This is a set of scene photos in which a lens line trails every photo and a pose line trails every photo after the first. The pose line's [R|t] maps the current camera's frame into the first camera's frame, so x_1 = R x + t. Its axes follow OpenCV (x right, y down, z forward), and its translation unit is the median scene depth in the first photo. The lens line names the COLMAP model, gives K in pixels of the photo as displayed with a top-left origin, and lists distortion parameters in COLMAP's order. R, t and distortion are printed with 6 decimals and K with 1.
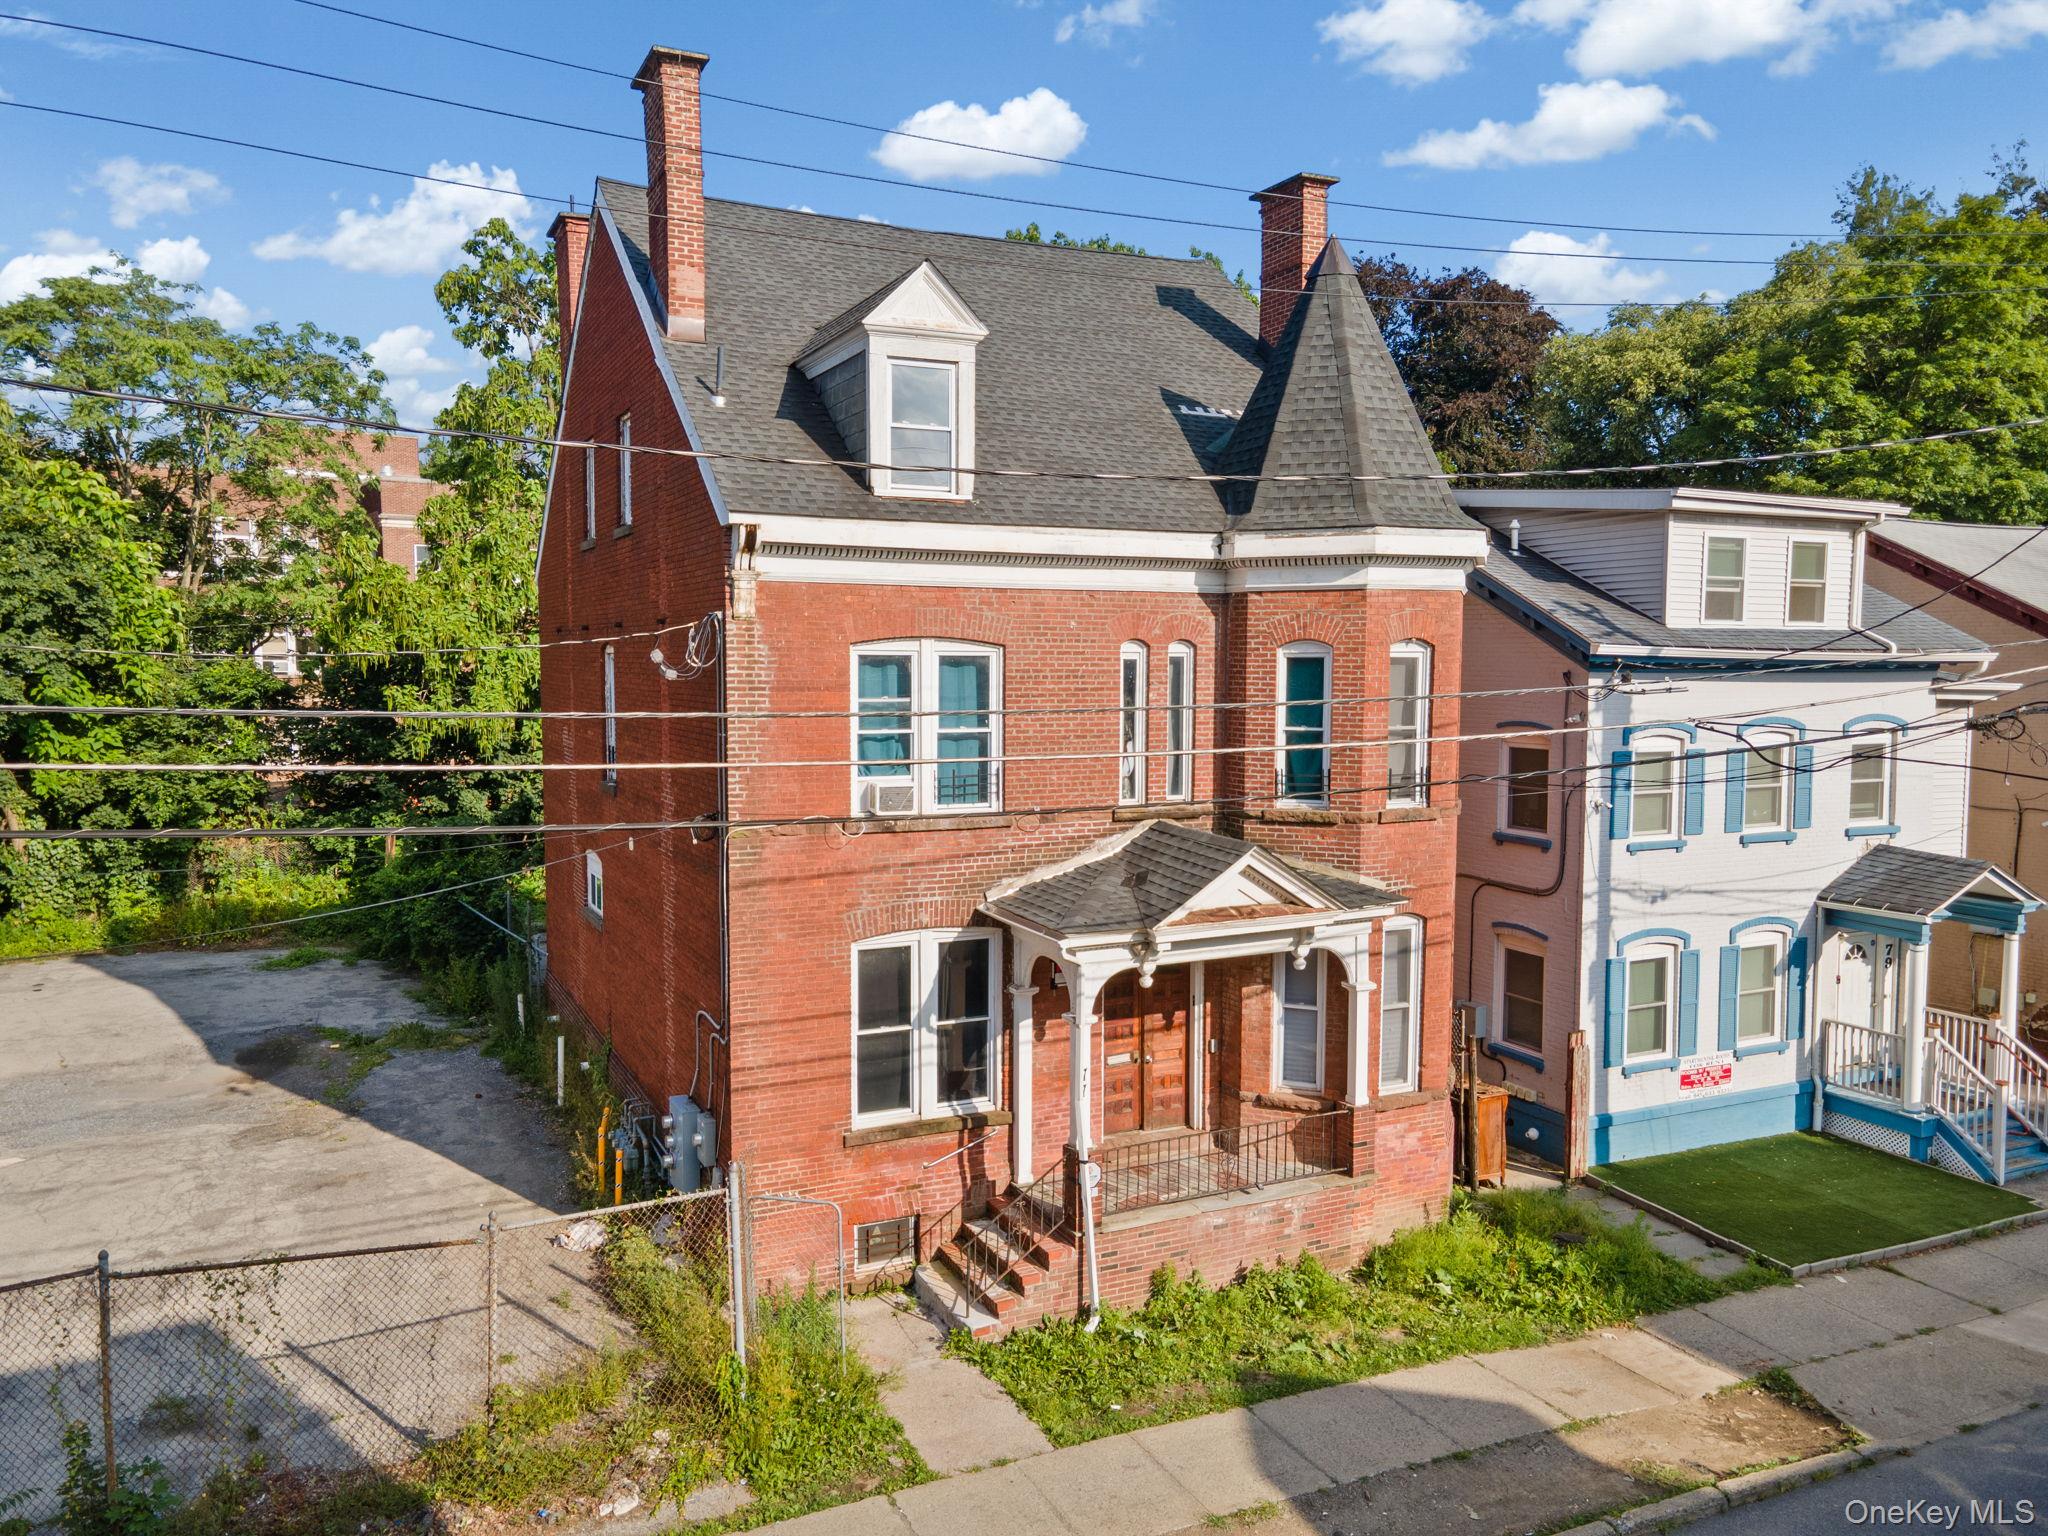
lens RADIAL K [[1494.7, 0, 1020.9], [0, 1494.7, 765.6], [0, 0, 1]] dist [0.074572, -0.004043]
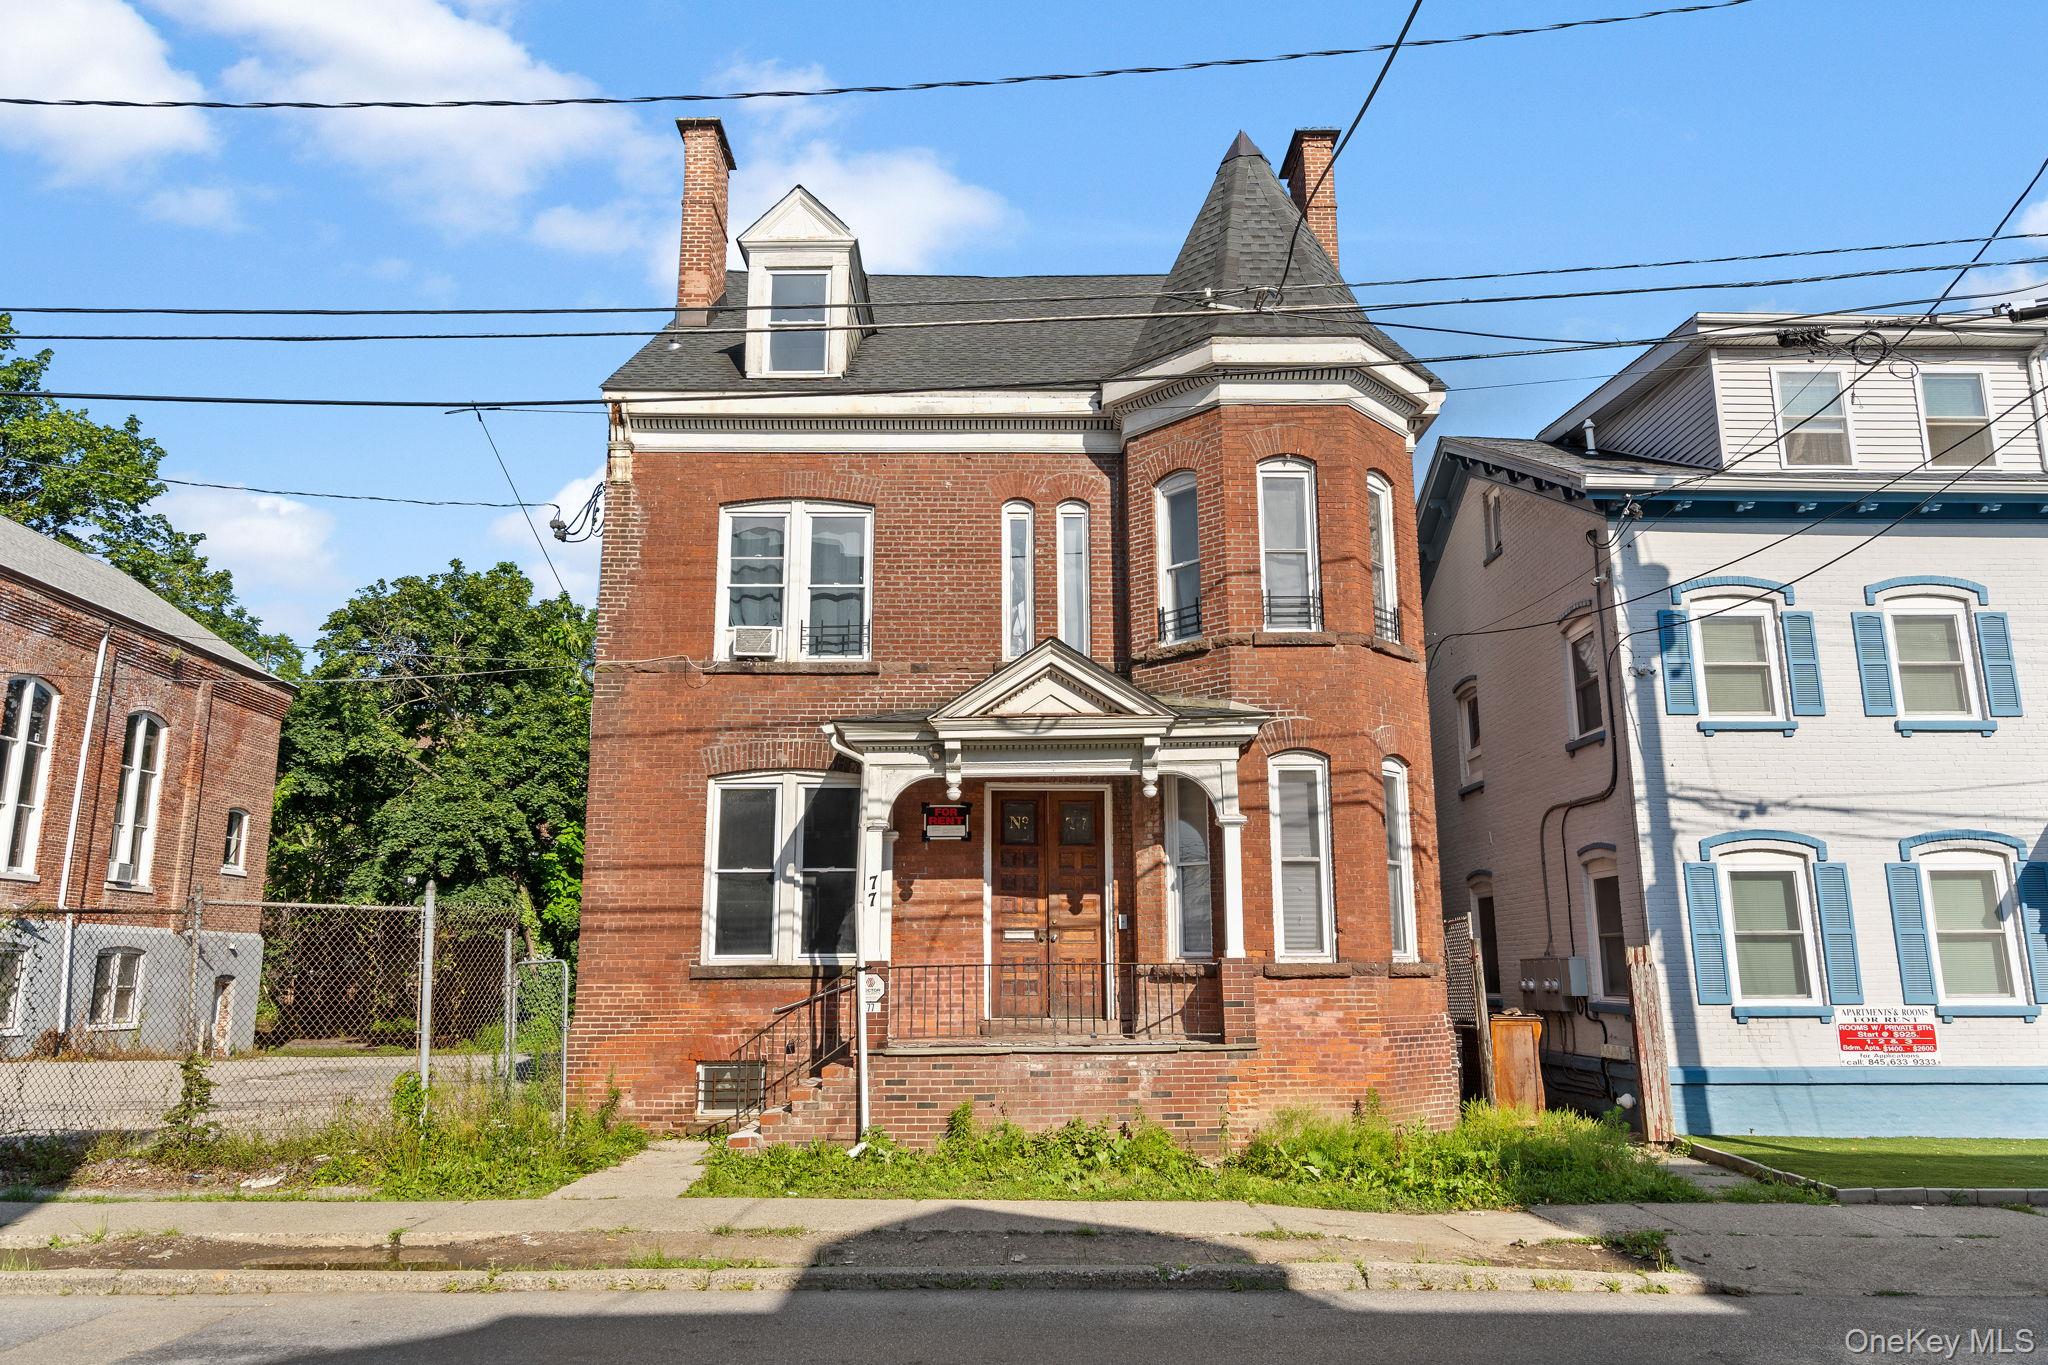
lens RADIAL K [[1436.9, 0, 1027.9], [0, 1436.9, 674.4], [0, 0, 1]] dist [0.022442, 0.008428]
pose [[0.907184, -0.096821, -0.409441, 0.476187], [-0.021088, 0.961474, -0.274085, 0.300362], [0.420205, 0.257280, 0.870192, 0.193583]]
